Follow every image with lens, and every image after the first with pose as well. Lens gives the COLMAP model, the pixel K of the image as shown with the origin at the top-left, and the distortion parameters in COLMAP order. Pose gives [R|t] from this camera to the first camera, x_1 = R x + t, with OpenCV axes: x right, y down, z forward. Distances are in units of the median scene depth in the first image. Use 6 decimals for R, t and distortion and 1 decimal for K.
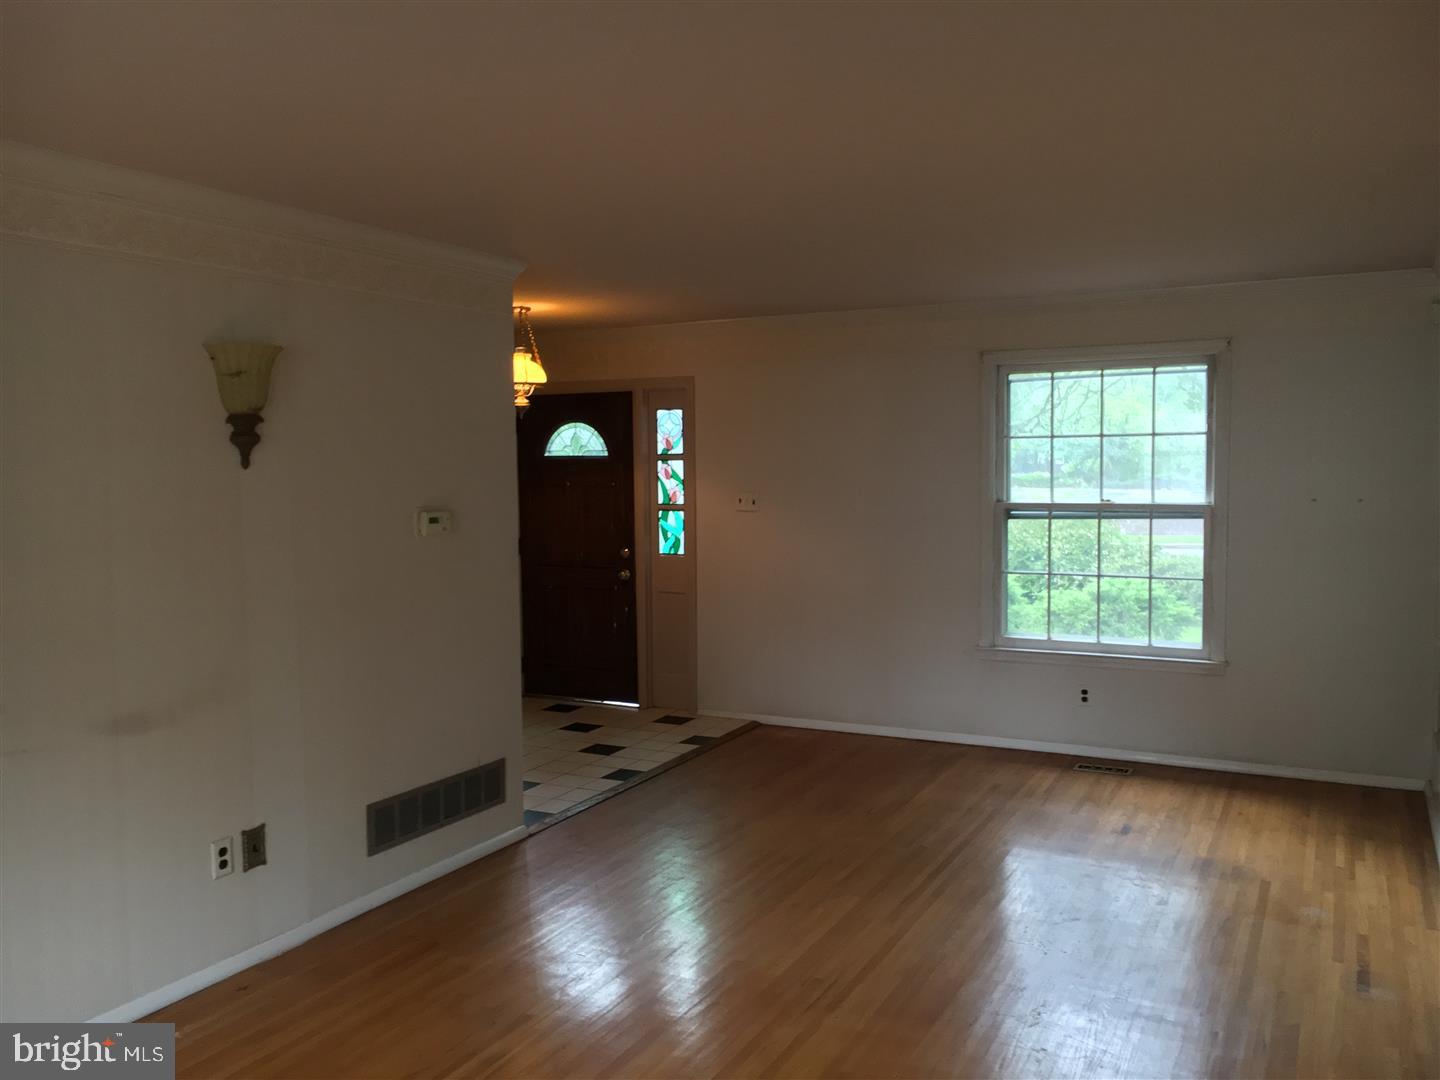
lens RADIAL K [[1216.3, 0, 724.0], [0, 1216.3, 544.5], [0, 0, 1]] dist [0.066972, -0.063432]
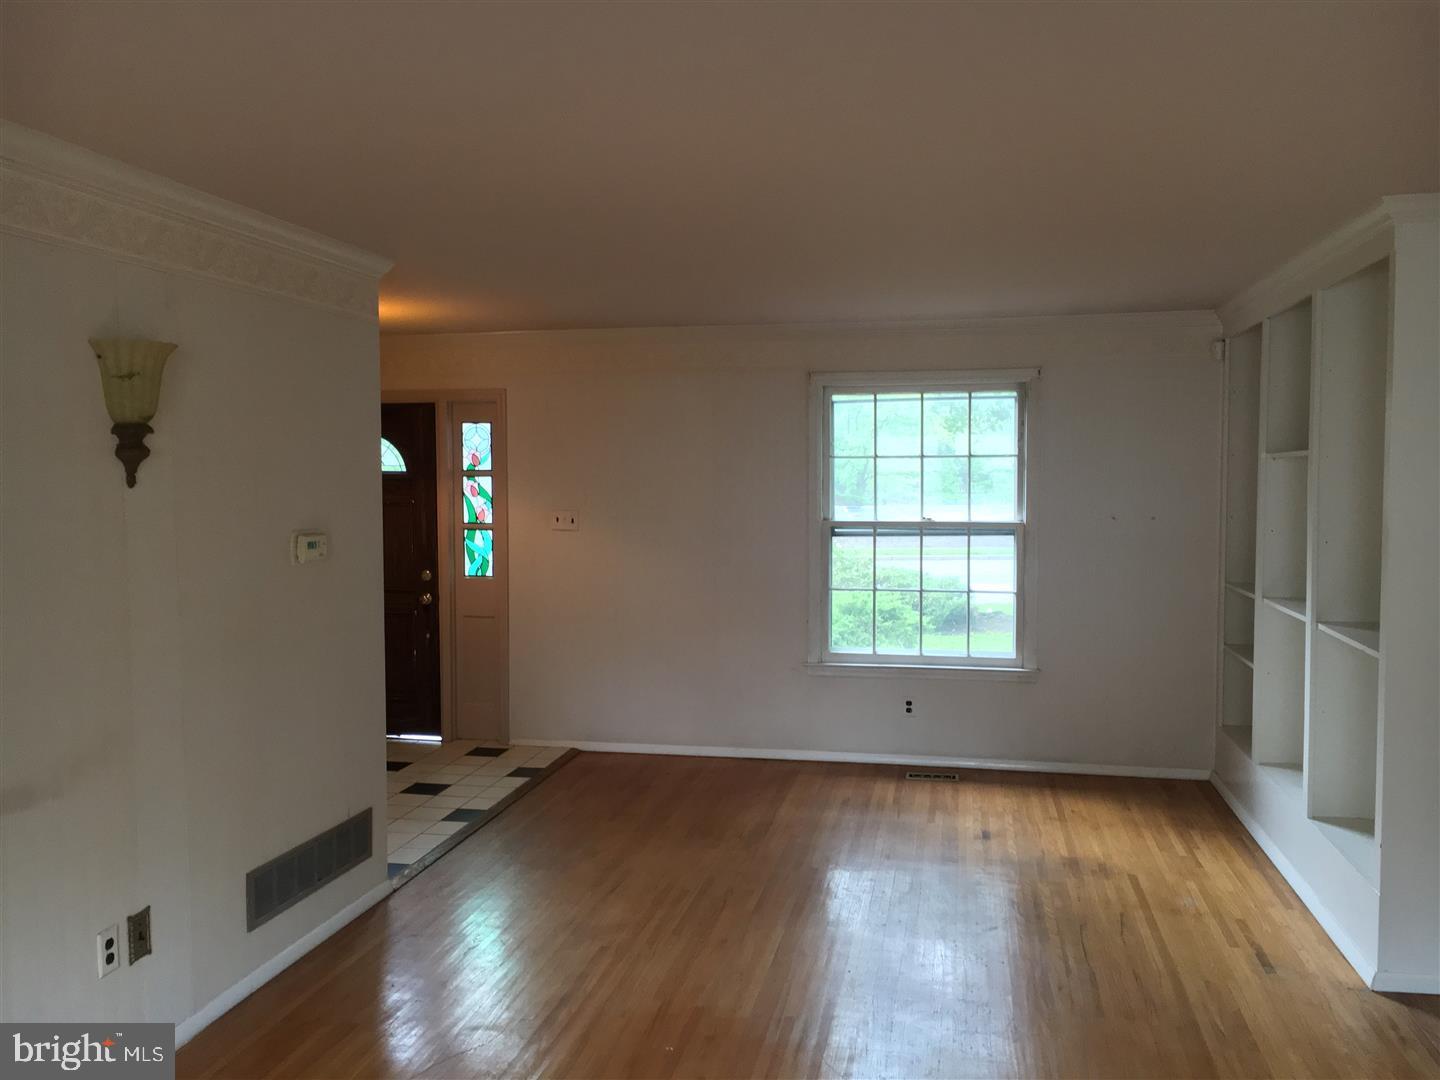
lens RADIAL K [[1216.3, 0, 722.5], [0, 1216.3, 543.7], [0, 0, 1]] dist [0.066972, -0.063432]
pose [[0.964689, -0.008960, 0.263238, -0.136701], [0.012354, 0.999861, -0.011239, -0.005245], [-0.263100, 0.014094, 0.964666, 0.045126]]
